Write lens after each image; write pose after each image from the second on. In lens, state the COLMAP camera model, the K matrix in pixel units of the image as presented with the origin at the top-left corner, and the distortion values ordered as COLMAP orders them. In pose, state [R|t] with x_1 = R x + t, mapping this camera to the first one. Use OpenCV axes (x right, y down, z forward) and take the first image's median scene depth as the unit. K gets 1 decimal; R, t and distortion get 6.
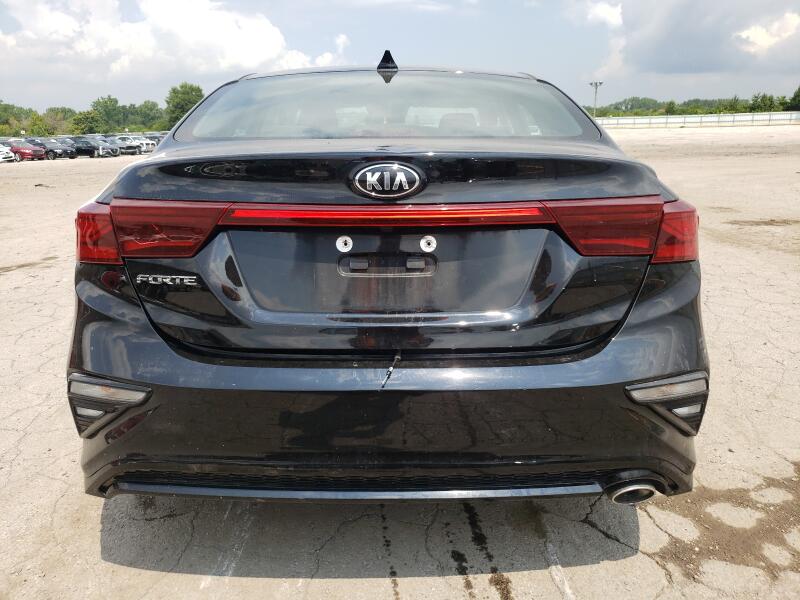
lens RADIAL K [[588.8, 0, 400.0], [0, 588.8, 300.0], [0, 0, 1]] dist [0.010527, 0.004247]
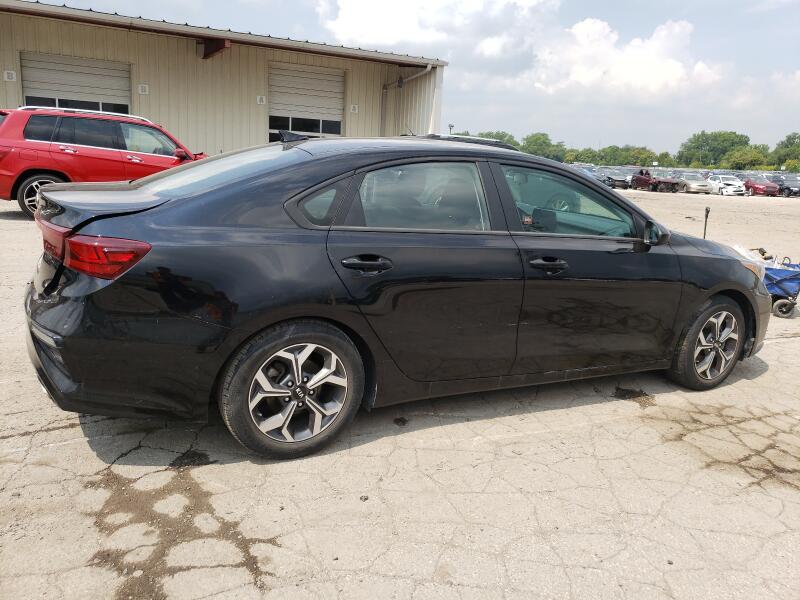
lens RADIAL K [[578.9, 0, 362.2], [0, 578.9, 298.0], [0, 0, 1]] dist [-0.120482, 0.112173]
pose [[0.449789, 0.219854, -0.865652, 1.769596], [-0.261028, 0.959271, 0.108002, -0.283929], [0.854139, 0.177381, 0.488858, 0.753276]]
